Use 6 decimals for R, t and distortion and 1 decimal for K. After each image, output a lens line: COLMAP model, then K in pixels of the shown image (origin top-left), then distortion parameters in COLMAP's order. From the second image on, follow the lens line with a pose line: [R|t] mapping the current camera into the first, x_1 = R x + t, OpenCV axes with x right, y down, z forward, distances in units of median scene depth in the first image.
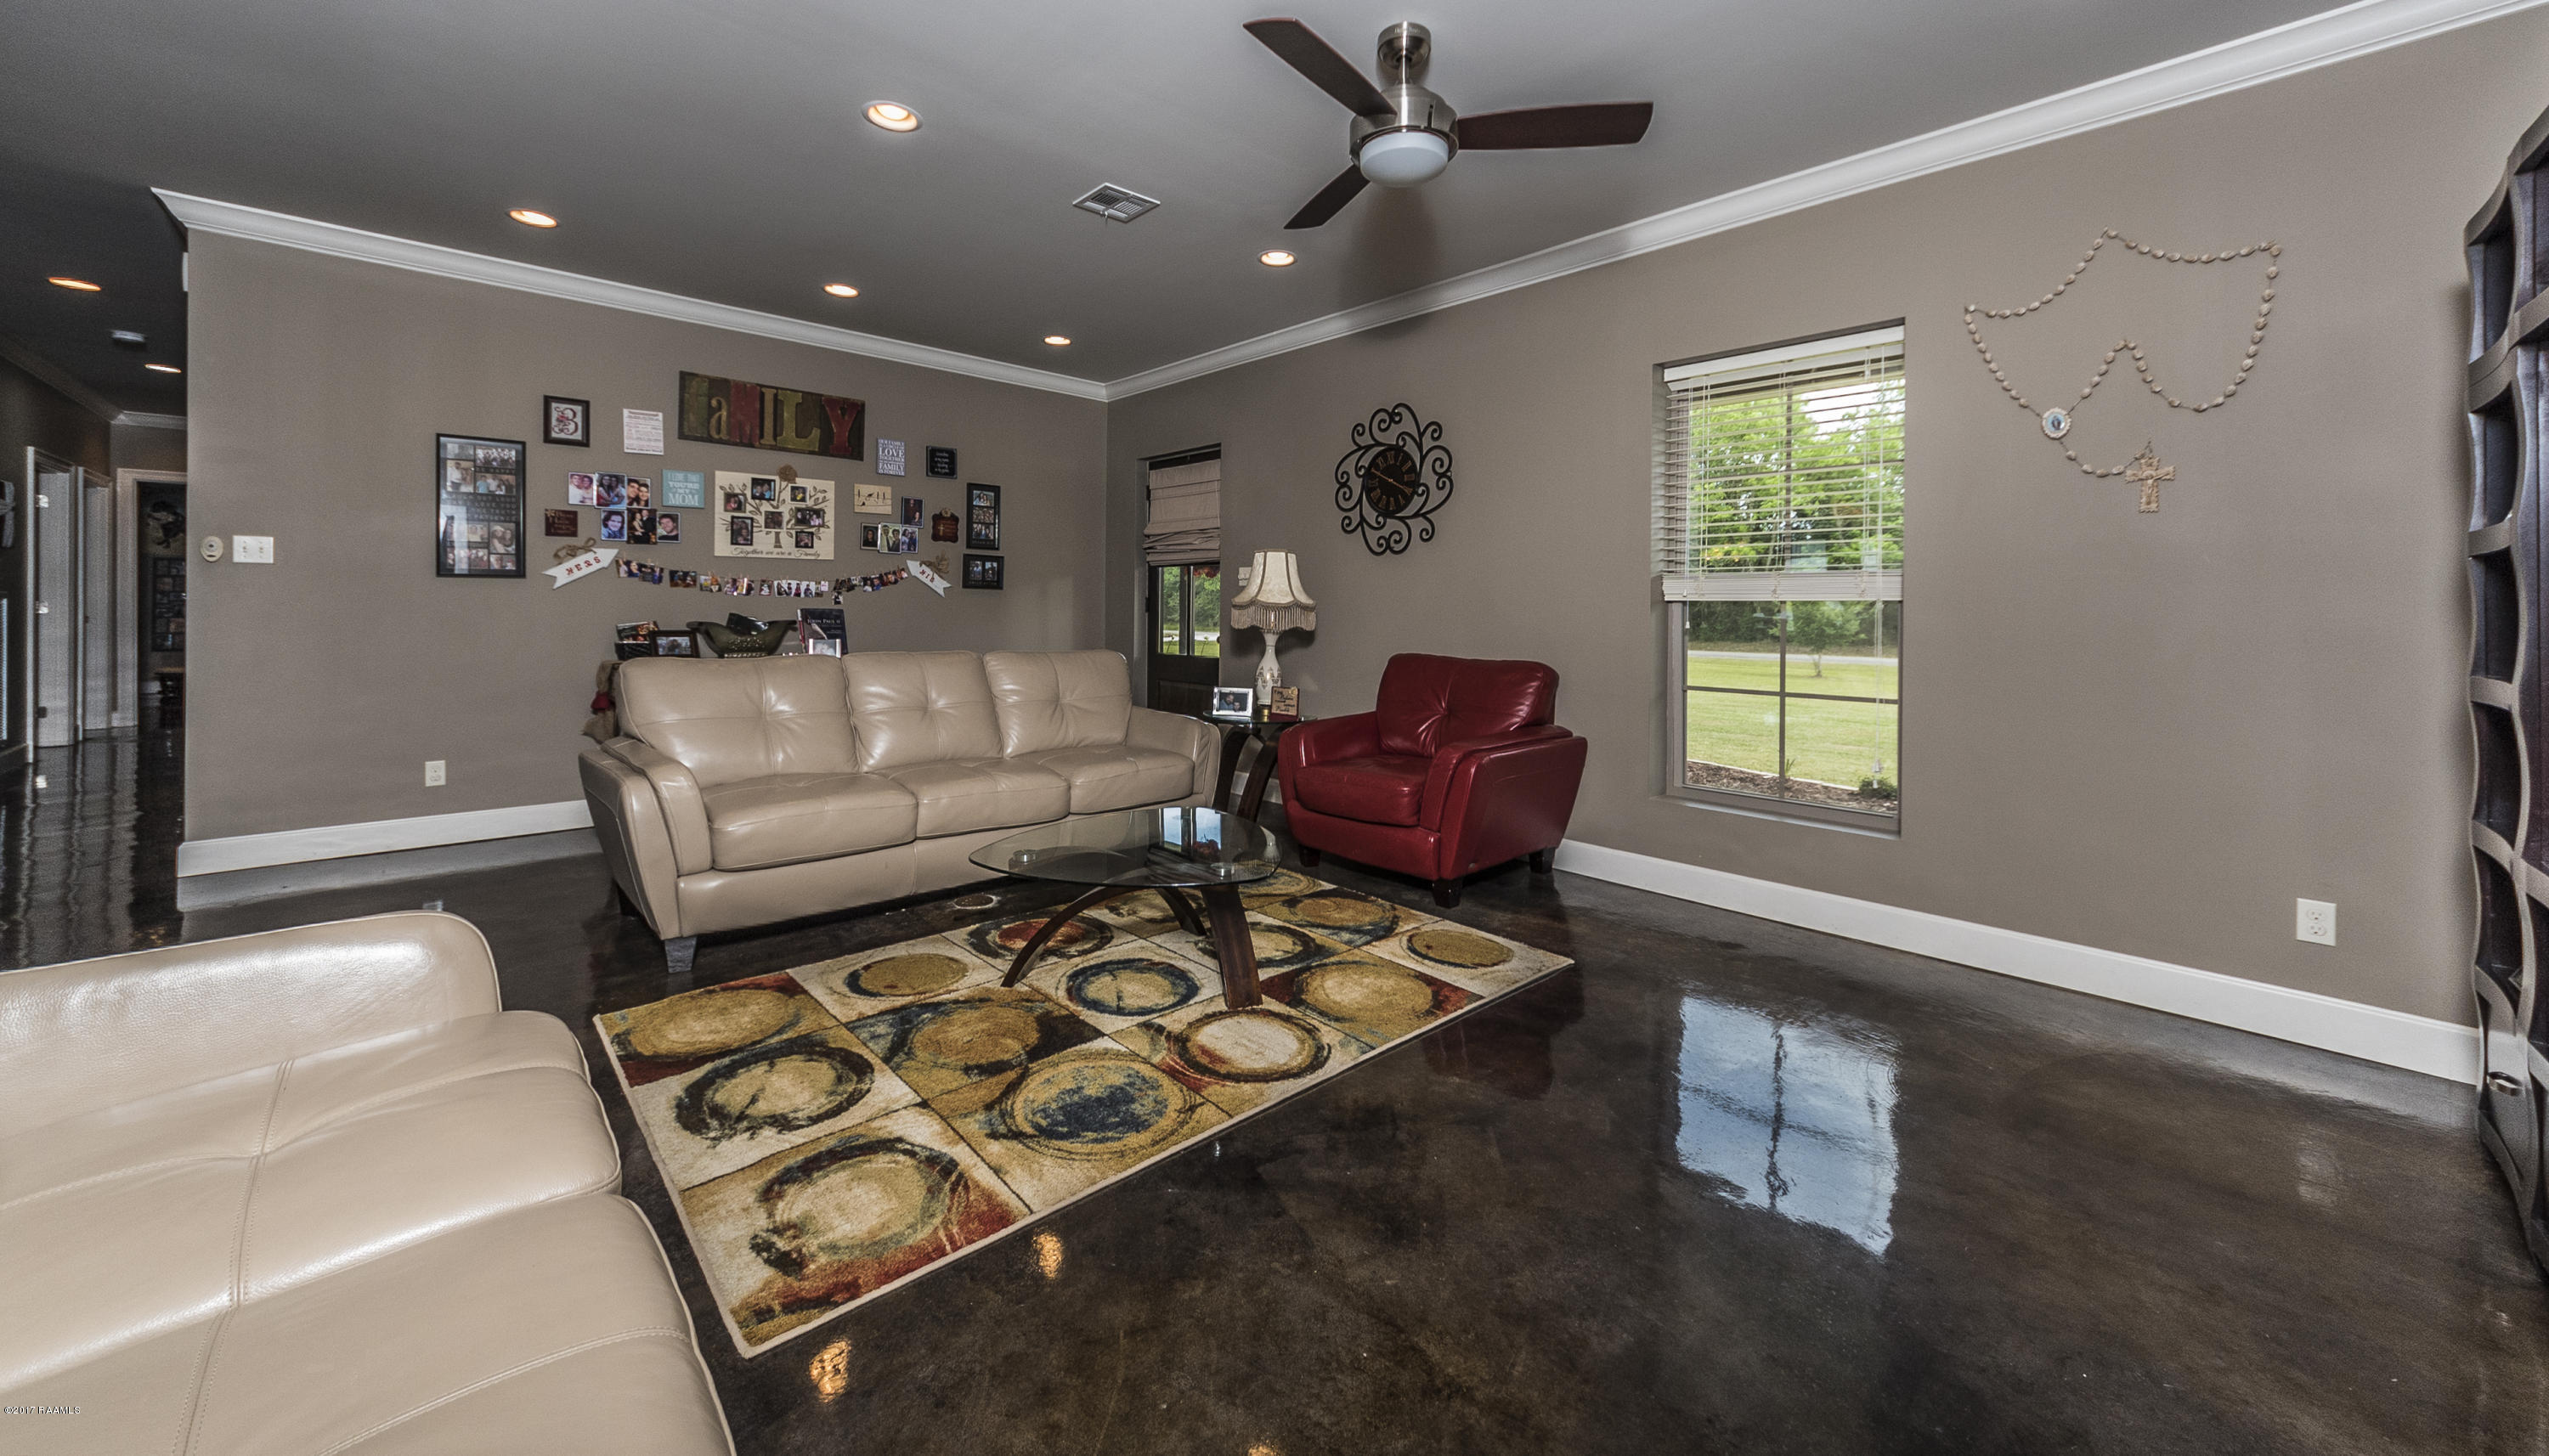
lens RADIAL K [[939.3, 0, 1270.2], [0, 939.3, 602.3], [0, 0, 1]] dist [0.000421, -0.000041]
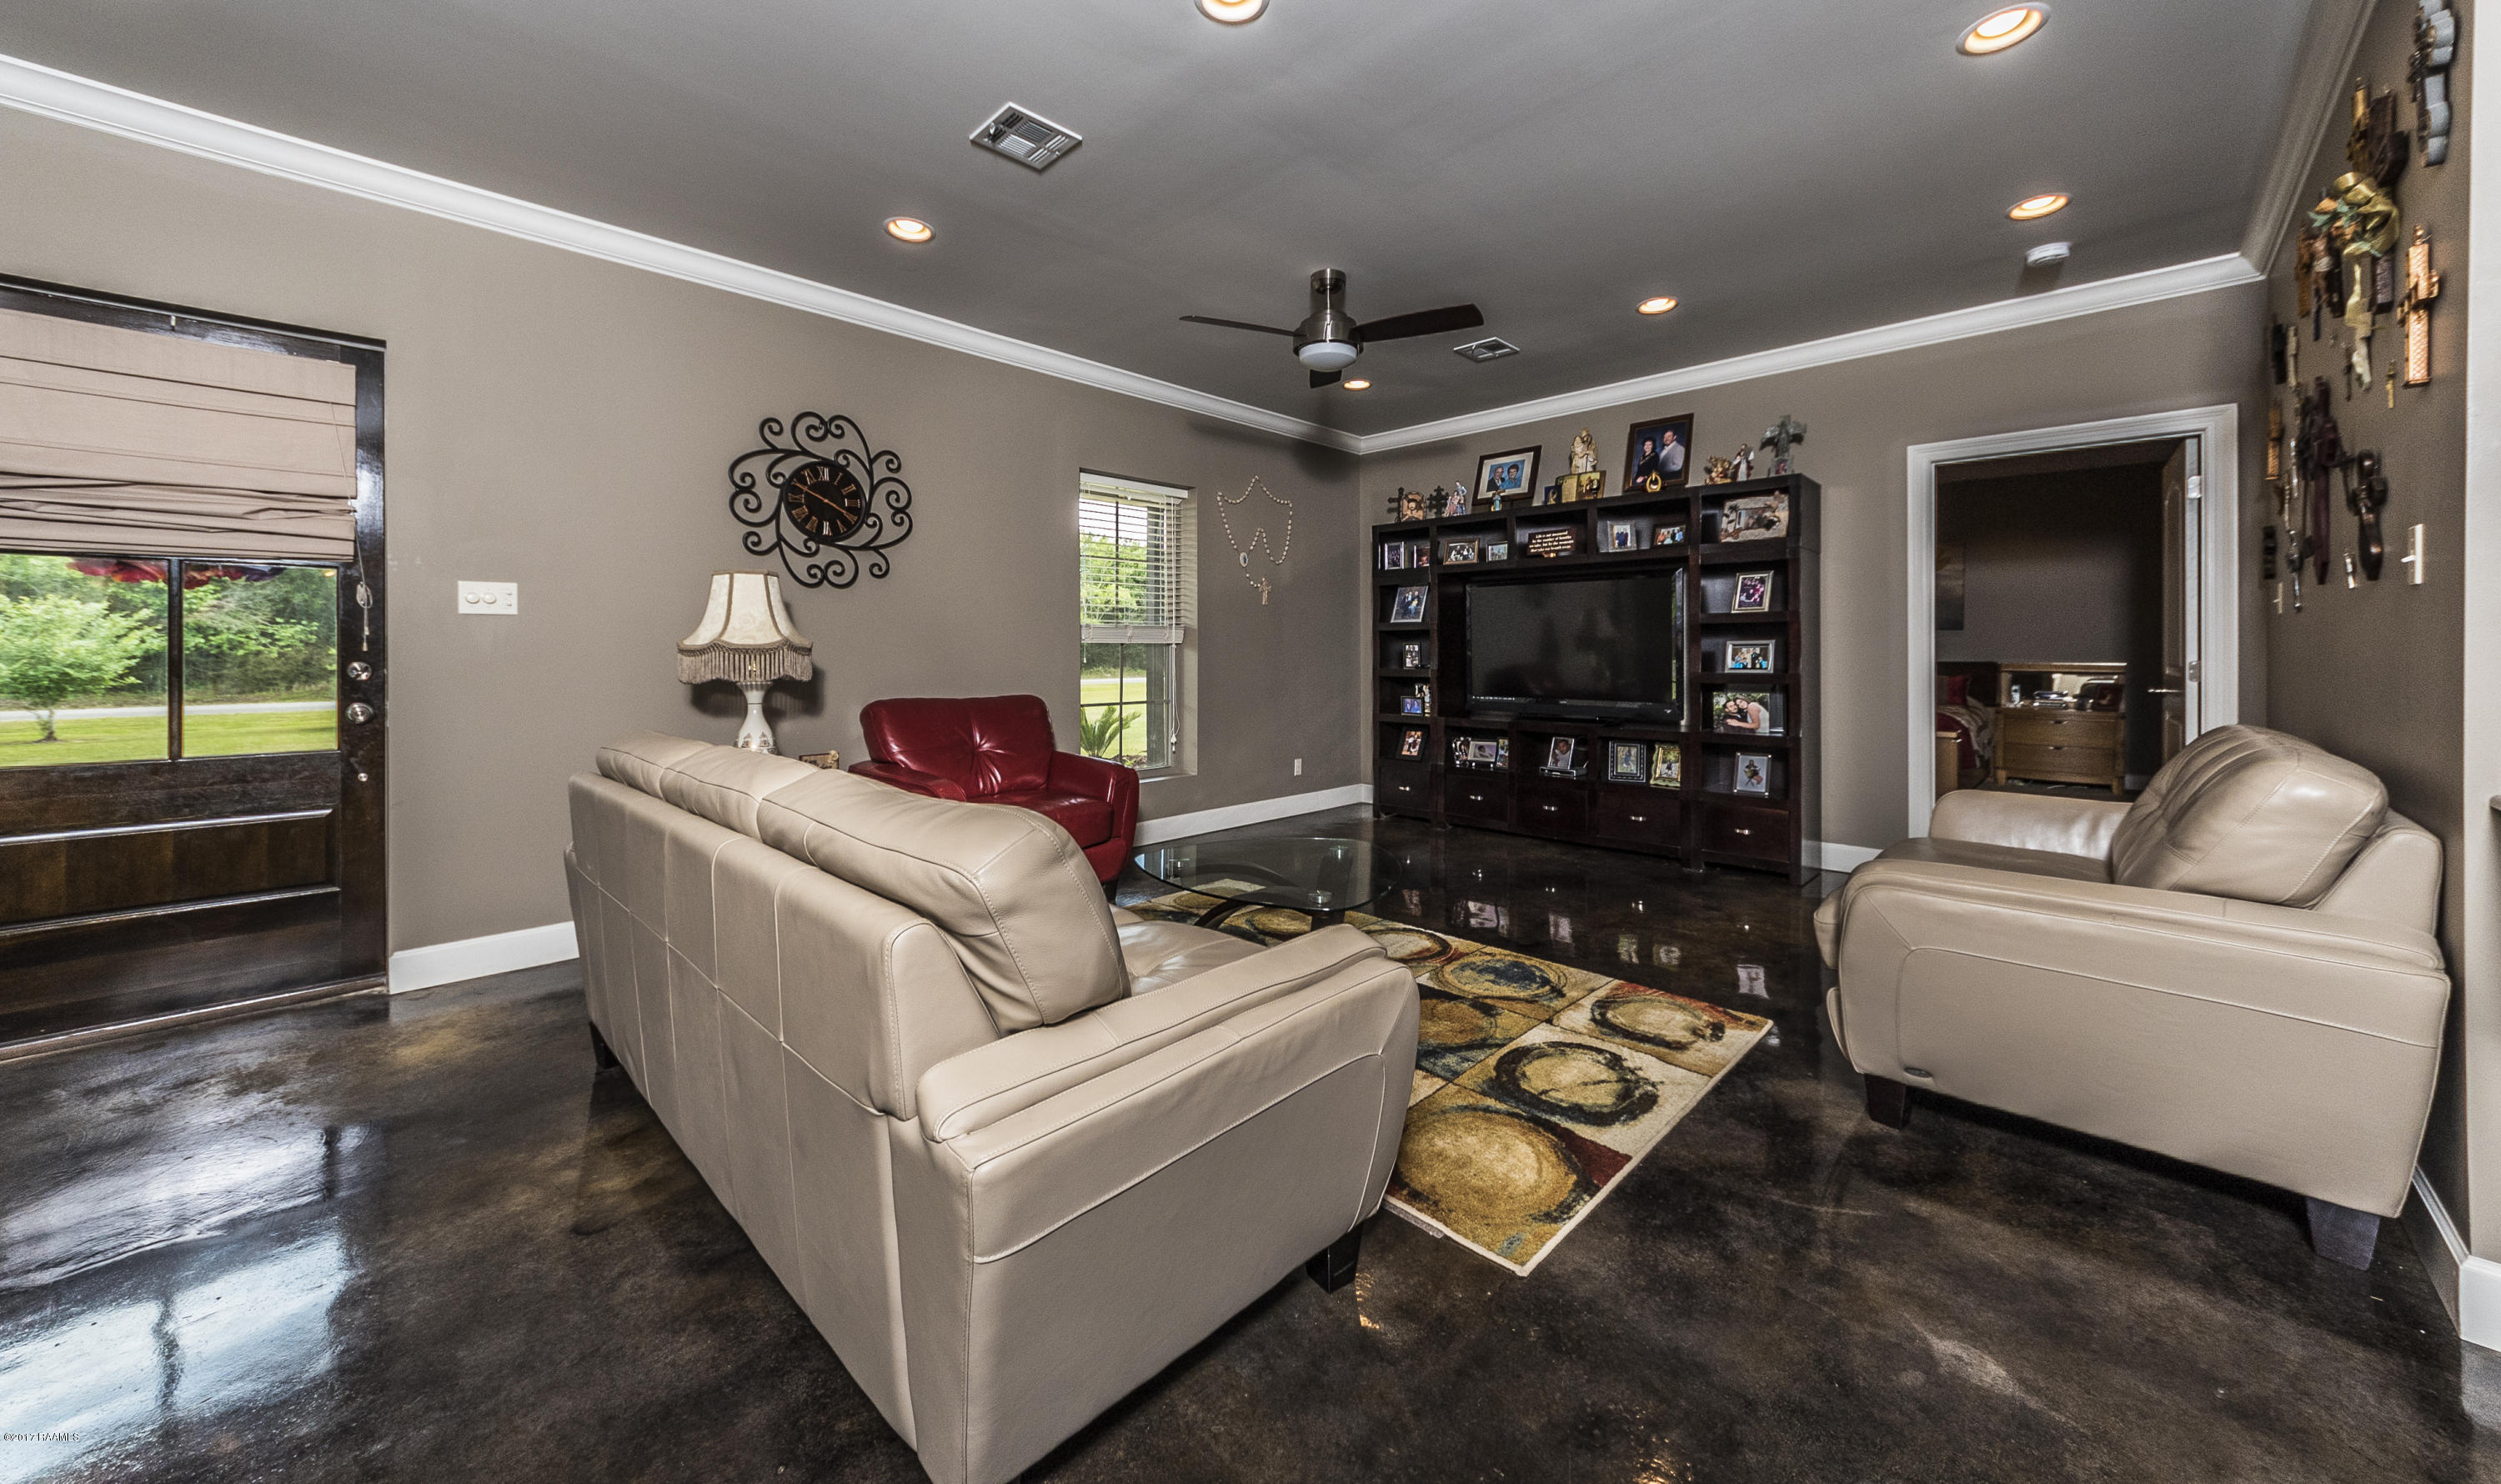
lens RADIAL K [[901.7, 0, 1250.3], [0, 901.7, 658.0], [0, 0, 1]] dist [0.000741, 0.000017]
pose [[-0.049494, -0.017891, 0.998614, -1.399278], [-0.006202, 0.999826, 0.017605, -0.006821], [-0.998755, -0.005322, -0.049596, 1.279748]]
